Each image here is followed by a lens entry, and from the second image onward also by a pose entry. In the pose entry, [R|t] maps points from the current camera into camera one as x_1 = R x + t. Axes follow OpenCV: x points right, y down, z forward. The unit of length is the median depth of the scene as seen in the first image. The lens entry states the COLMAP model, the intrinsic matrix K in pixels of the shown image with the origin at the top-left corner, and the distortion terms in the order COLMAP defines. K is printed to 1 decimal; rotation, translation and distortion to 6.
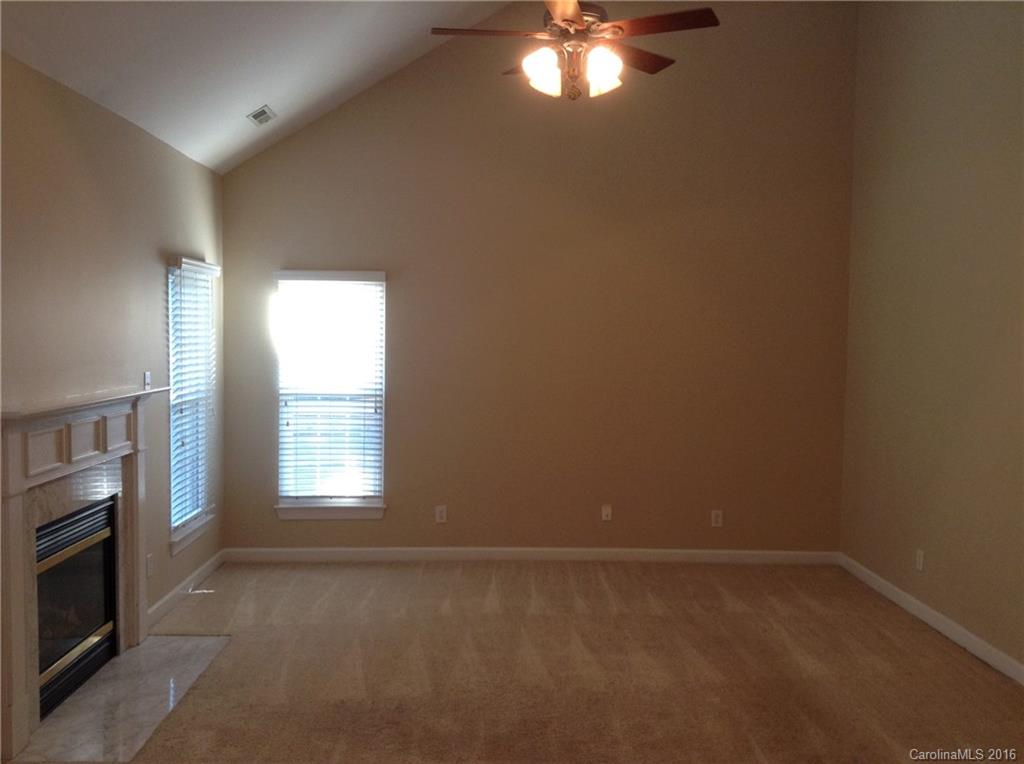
lens RADIAL K [[970.8, 0, 512.0], [0, 970.8, 382.0], [0, 0, 1]] dist [-0.002565, -0.009409]
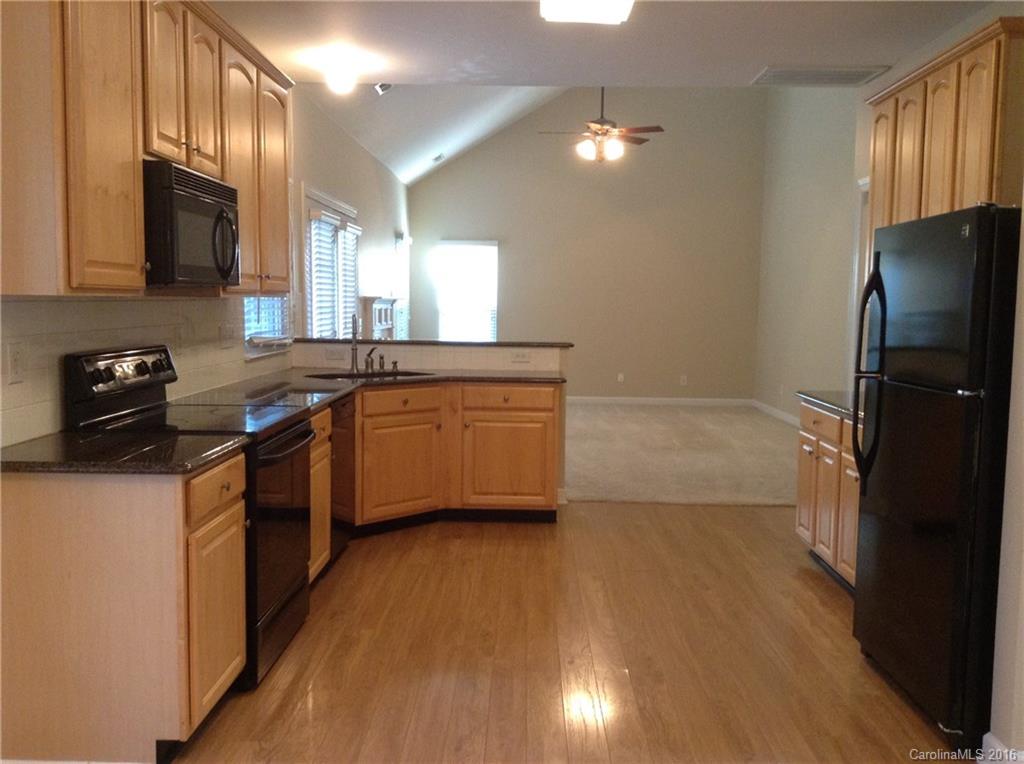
lens RADIAL K [[970.8, 0, 512.0], [0, 970.8, 382.0], [0, 0, 1]] dist [-0.002565, -0.009409]
pose [[0.999120, 0.005255, -0.041602, -0.035868], [-0.003510, 0.999115, 0.041905, 0.094741], [0.041785, -0.041723, 0.998255, -1.028531]]
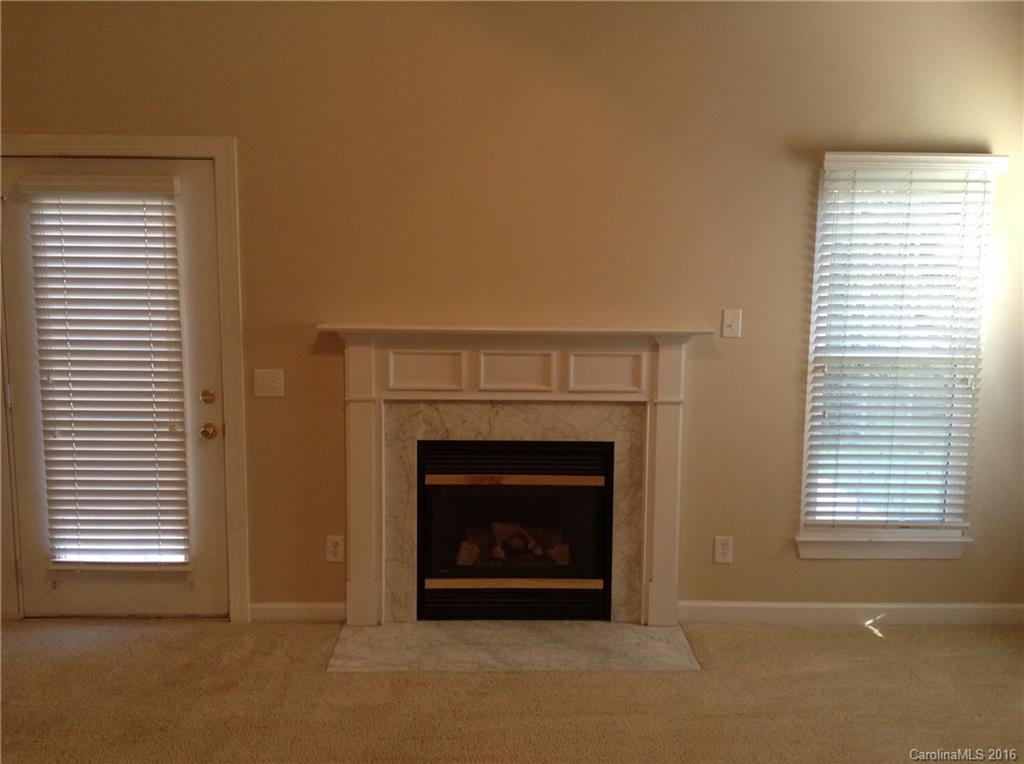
lens RADIAL K [[970.8, 0, 512.0], [0, 970.8, 382.0], [0, 0, 1]] dist [-0.002565, -0.009409]
pose [[-0.011644, 0.153481, -0.988083, 0.418736], [-0.069810, 0.985614, 0.153920, -0.061766], [0.997492, 0.070770, -0.000762, 0.855476]]
